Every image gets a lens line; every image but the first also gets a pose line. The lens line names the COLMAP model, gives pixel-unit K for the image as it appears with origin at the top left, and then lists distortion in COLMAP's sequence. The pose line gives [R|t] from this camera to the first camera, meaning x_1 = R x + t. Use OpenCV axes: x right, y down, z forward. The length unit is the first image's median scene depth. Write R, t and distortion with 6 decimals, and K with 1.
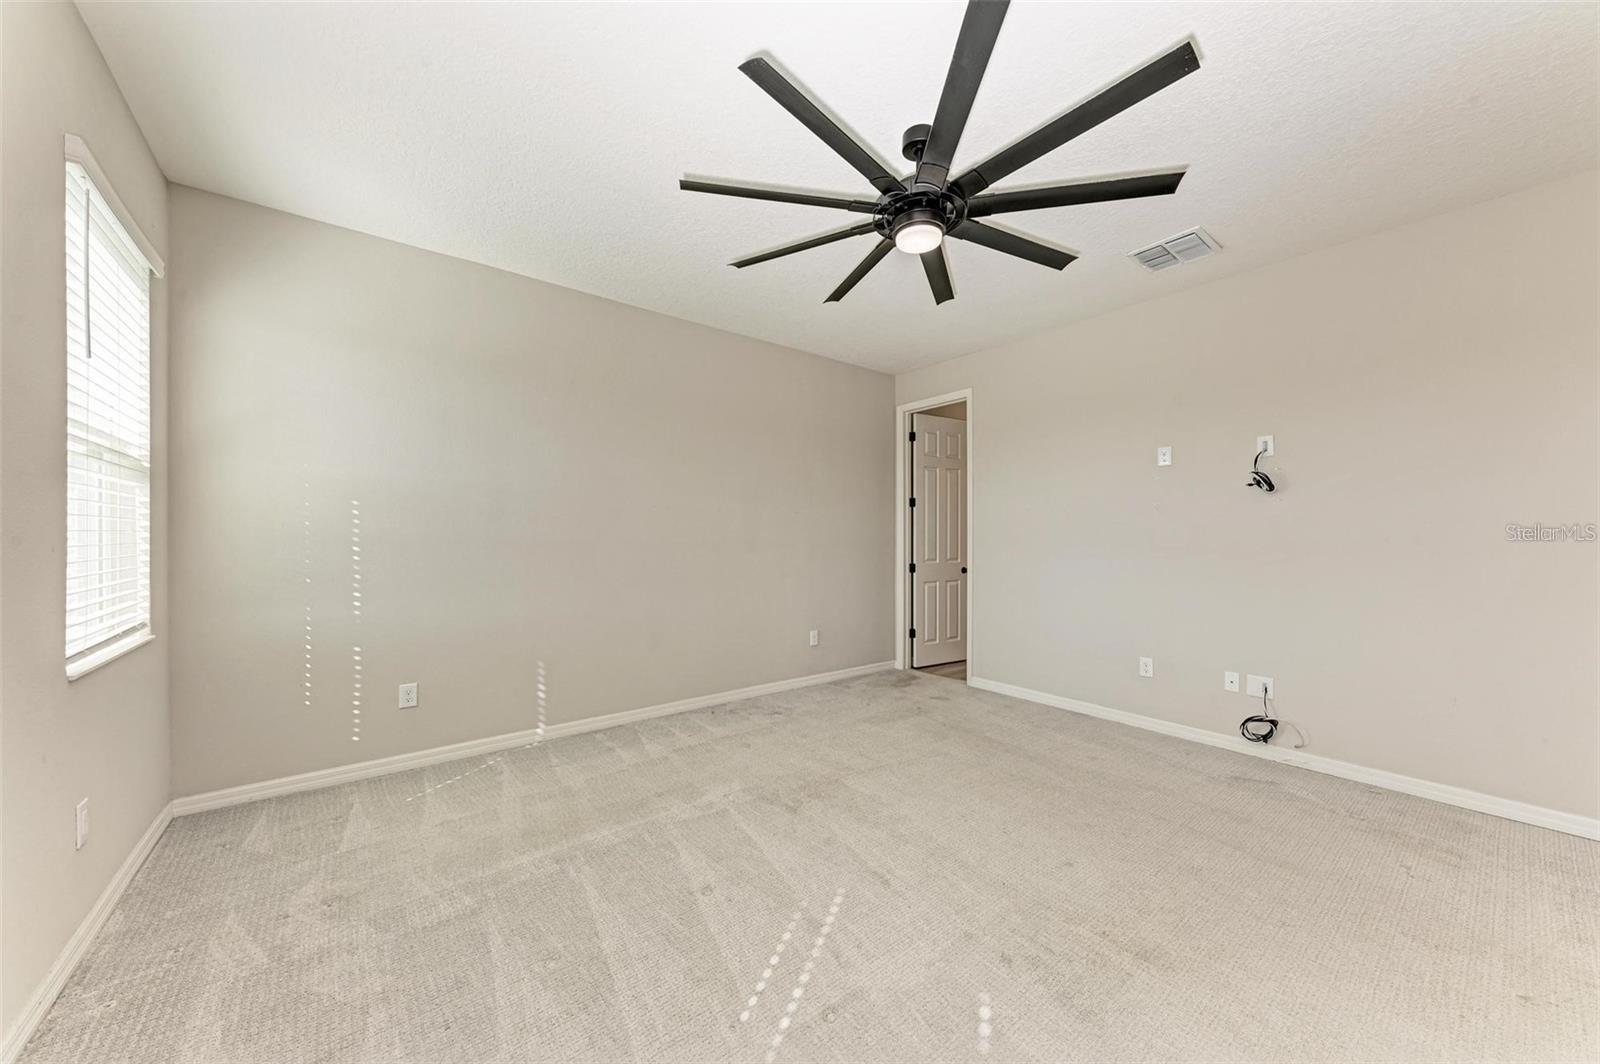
lens RADIAL K [[562.6, 0, 799.4], [0, 562.6, 537.9], [0, 0, 1]] dist [0.016499, -0.005788]
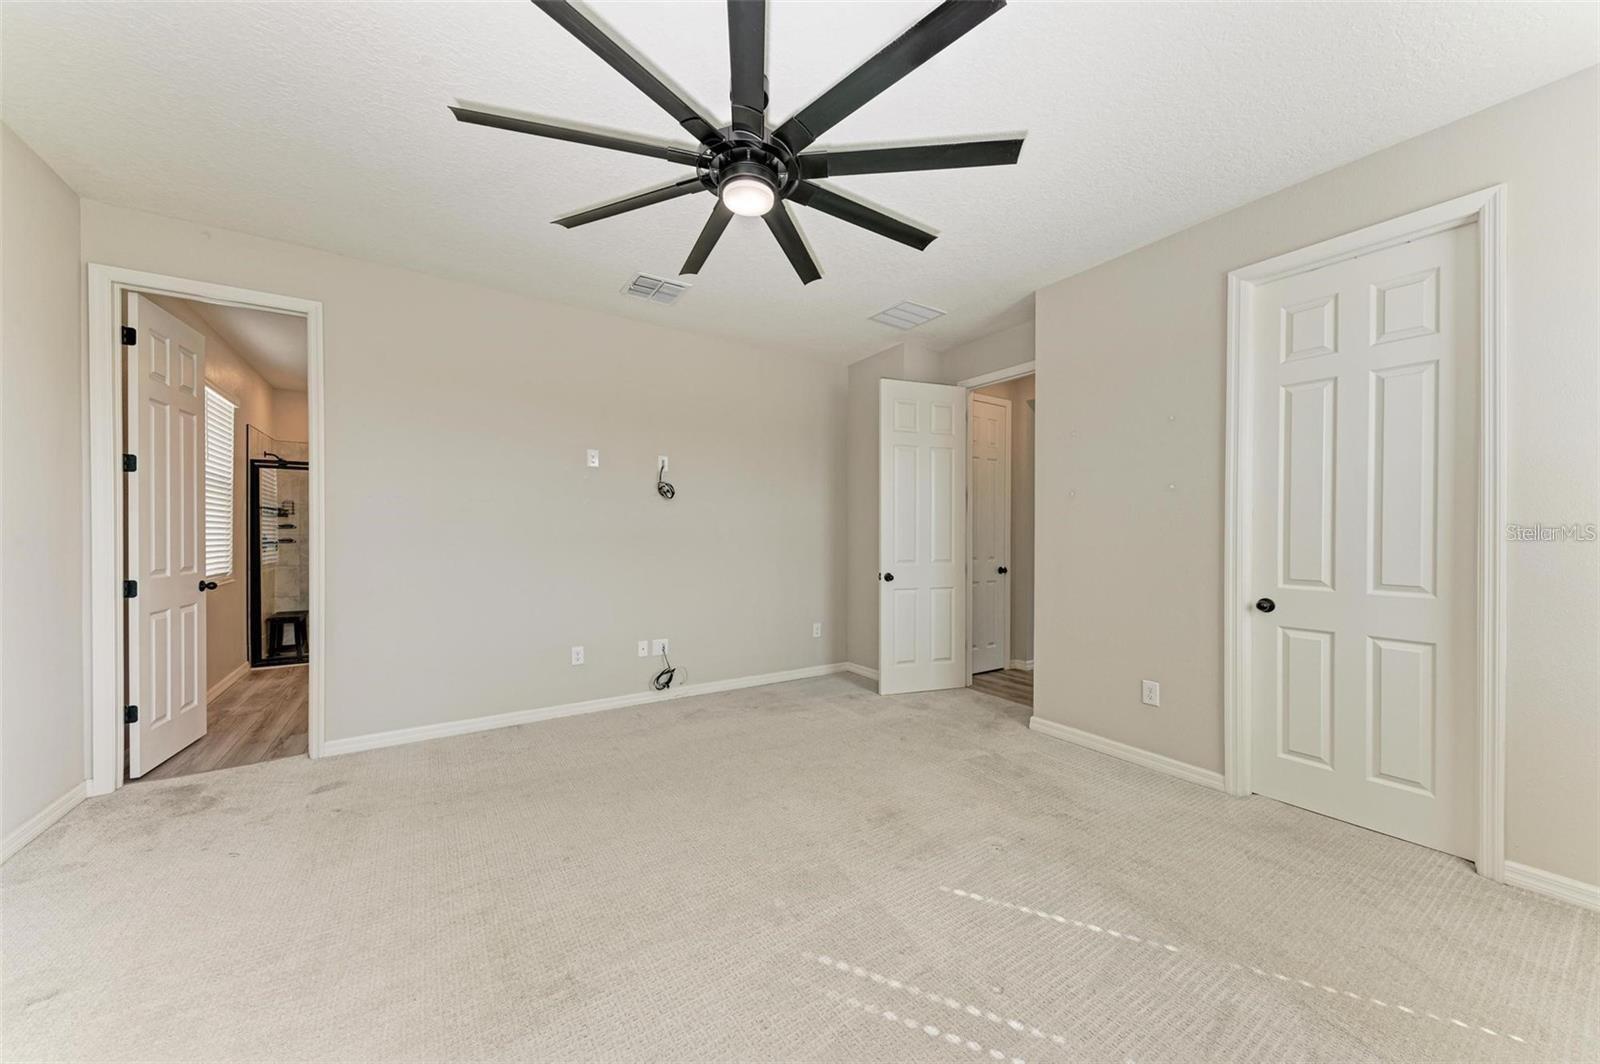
lens RADIAL K [[562.6, 0, 799.4], [0, 562.6, 537.9], [0, 0, 1]] dist [0.016499, -0.005788]
pose [[0.081185, -0.001679, 0.996698, -0.440326], [-0.001180, 0.999998, 0.001780, 0.007576], [-0.996698, -0.001321, 0.081182, 0.555861]]
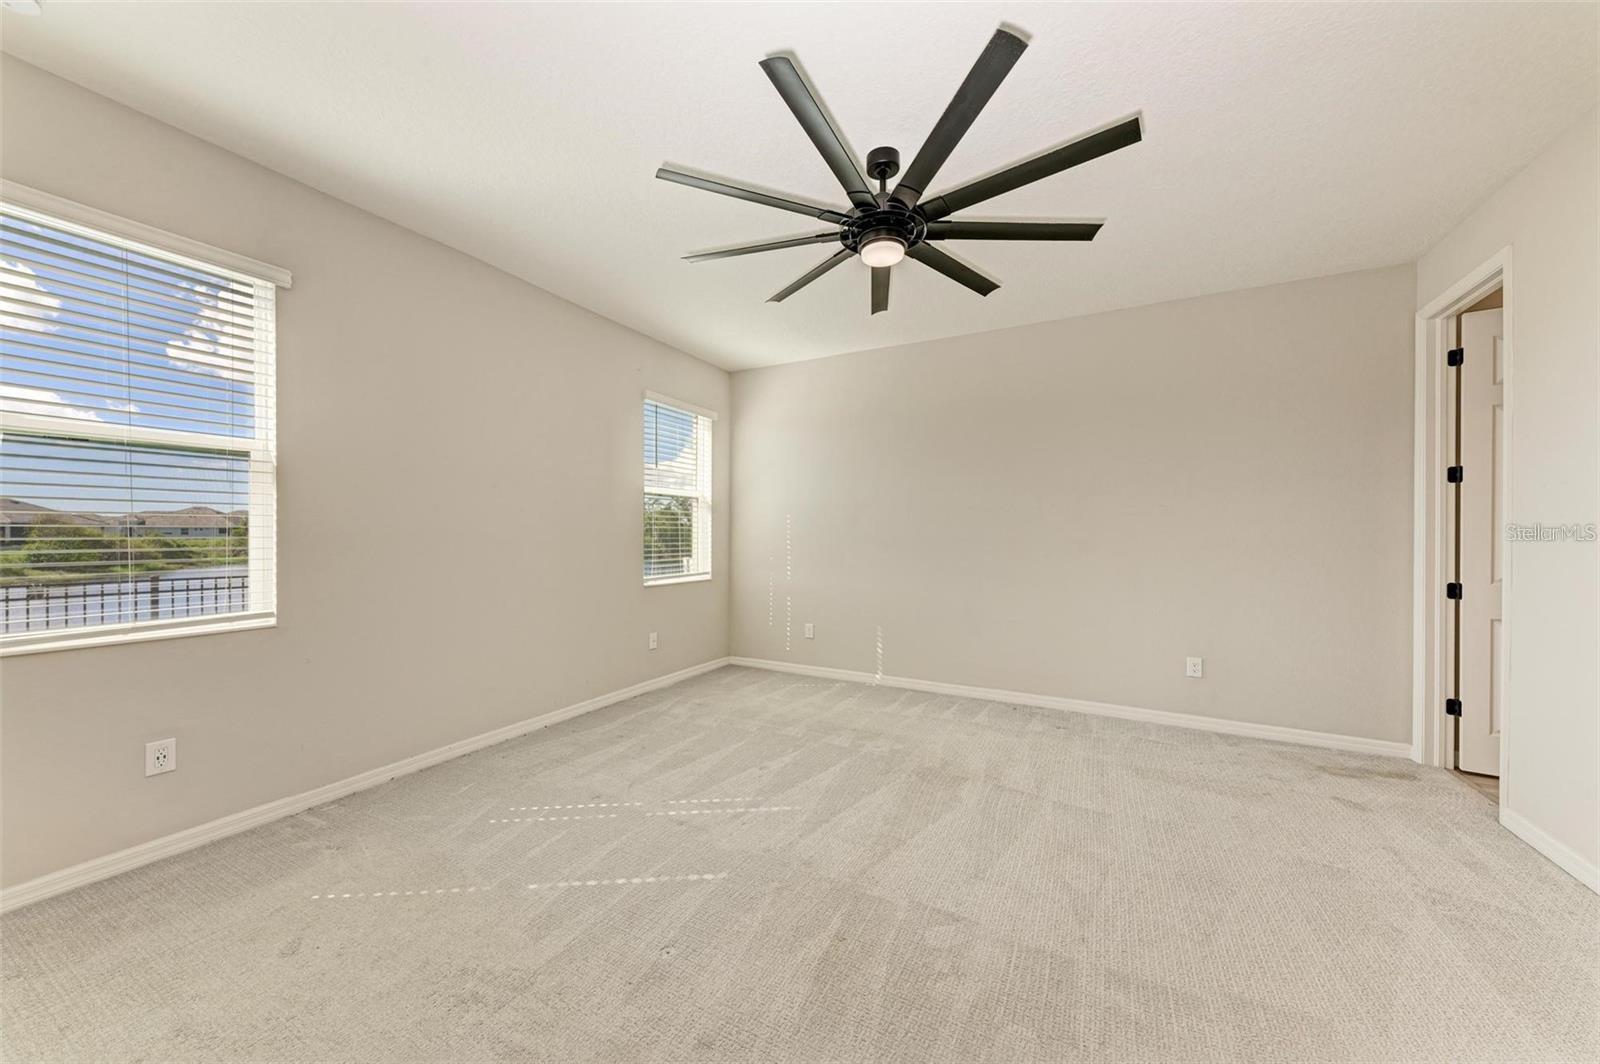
lens RADIAL K [[562.6, 0, 799.4], [0, 562.6, 537.9], [0, 0, 1]] dist [0.016499, -0.005788]
pose [[0.400309, 0.003659, -0.916373, 0.741061], [-0.002070, 0.999993, 0.003089, 0.000281], [0.916378, 0.000661, 0.400314, 0.284880]]
